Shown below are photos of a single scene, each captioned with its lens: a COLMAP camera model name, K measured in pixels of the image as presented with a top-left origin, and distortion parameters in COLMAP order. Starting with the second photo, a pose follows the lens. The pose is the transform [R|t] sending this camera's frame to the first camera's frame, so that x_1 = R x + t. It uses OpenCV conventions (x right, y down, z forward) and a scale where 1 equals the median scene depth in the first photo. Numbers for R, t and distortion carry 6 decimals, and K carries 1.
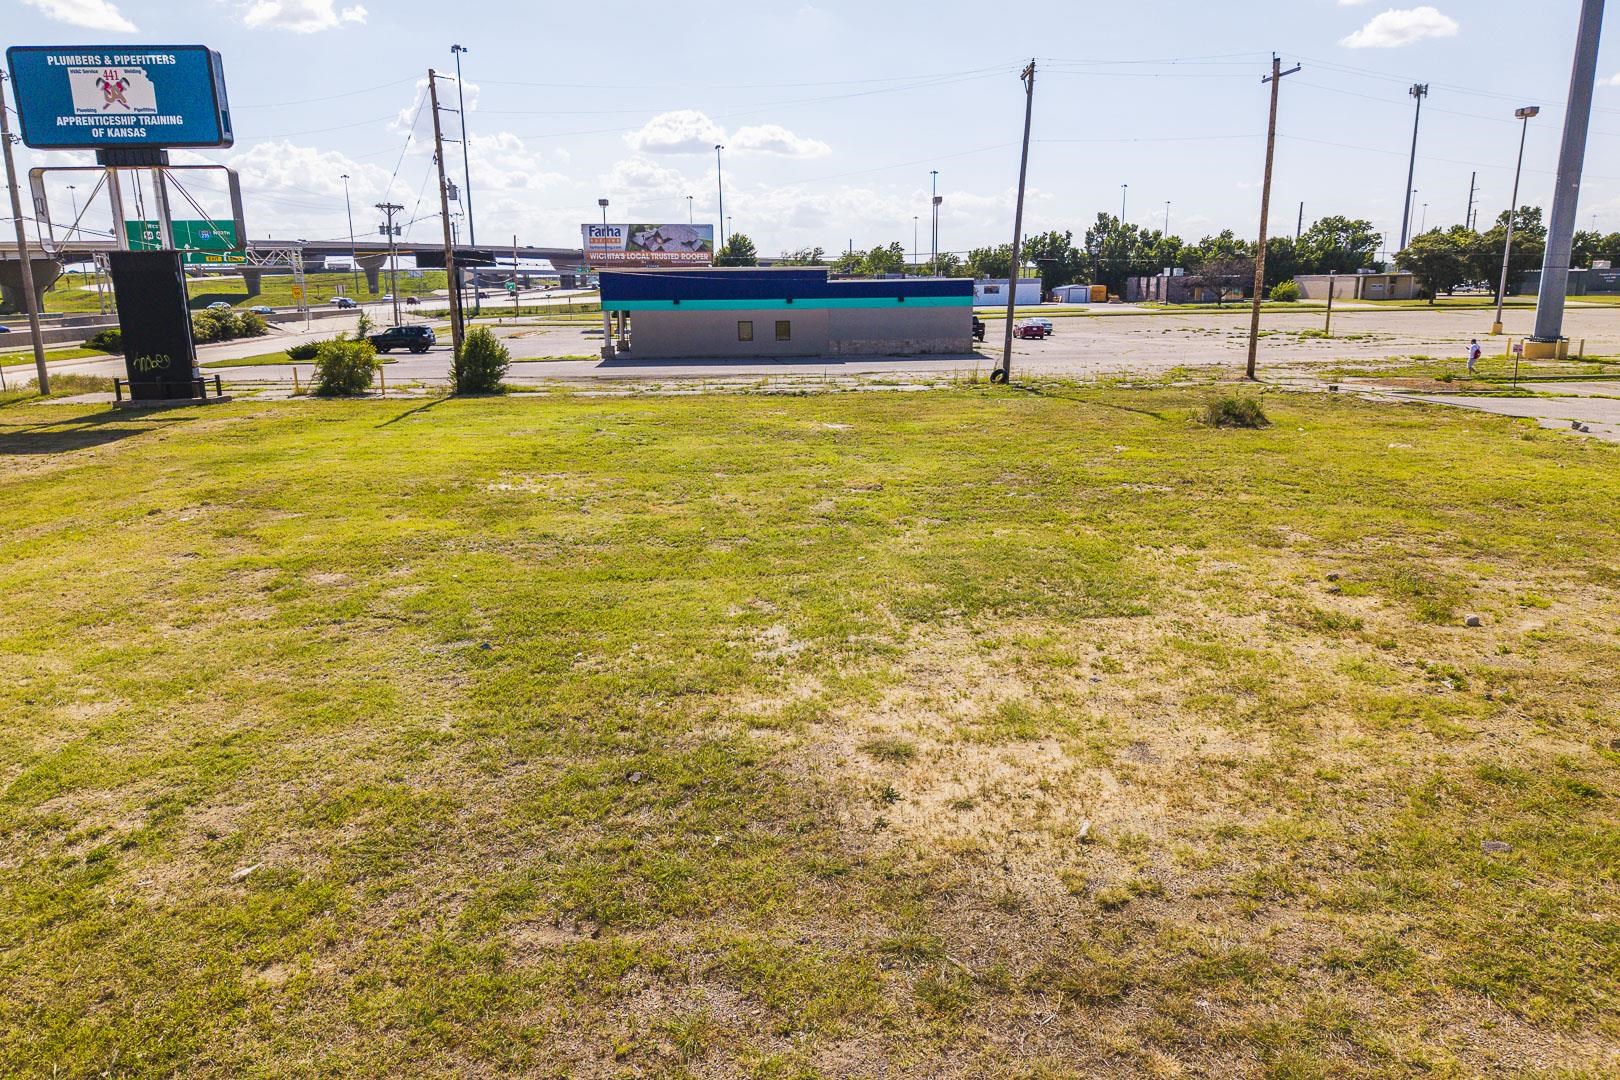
lens RADIAL K [[1110.3, 0, 810.0], [0, 1110.3, 540.0], [0, 0, 1]] dist [0.048494, -0.072901]
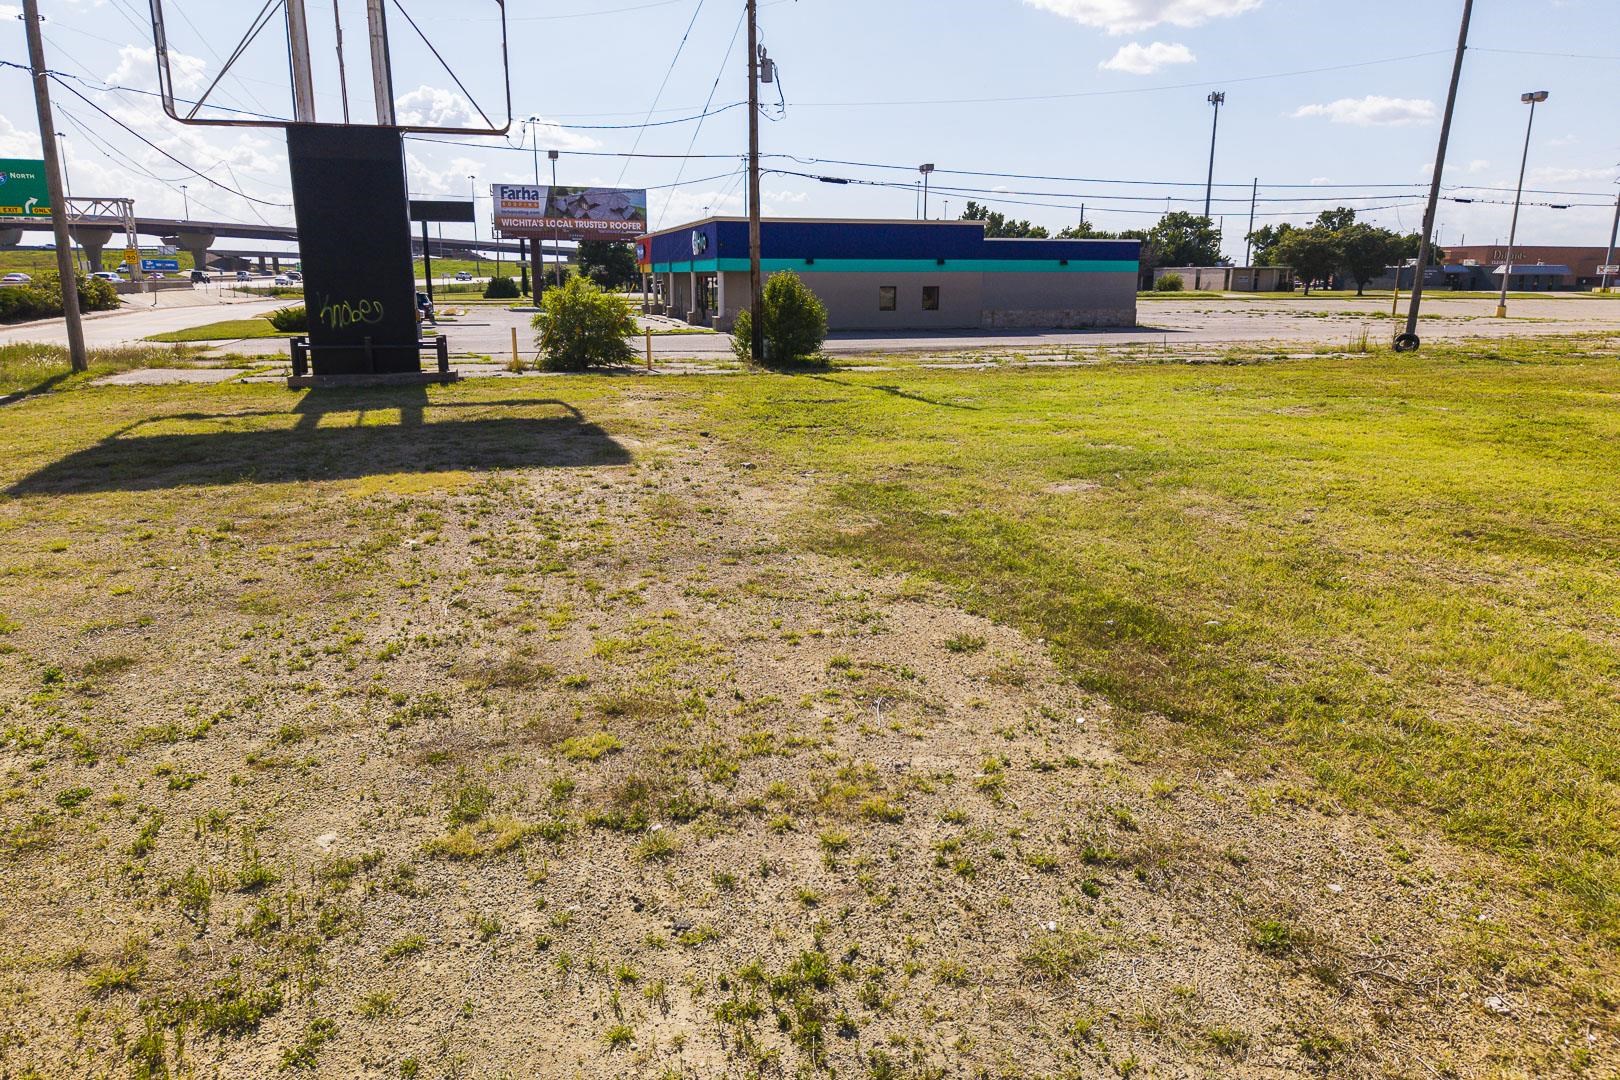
lens RADIAL K [[1116.2, 0, 810.0], [0, 1116.2, 540.0], [0, 0, 1]] dist [-0.005478, -0.002258]
pose [[0.971478, -0.039834, 0.233759, -0.177370], [0.039574, 0.999200, 0.005804, -0.010406], [-0.233803, 0.003613, 0.972277, 0.126778]]
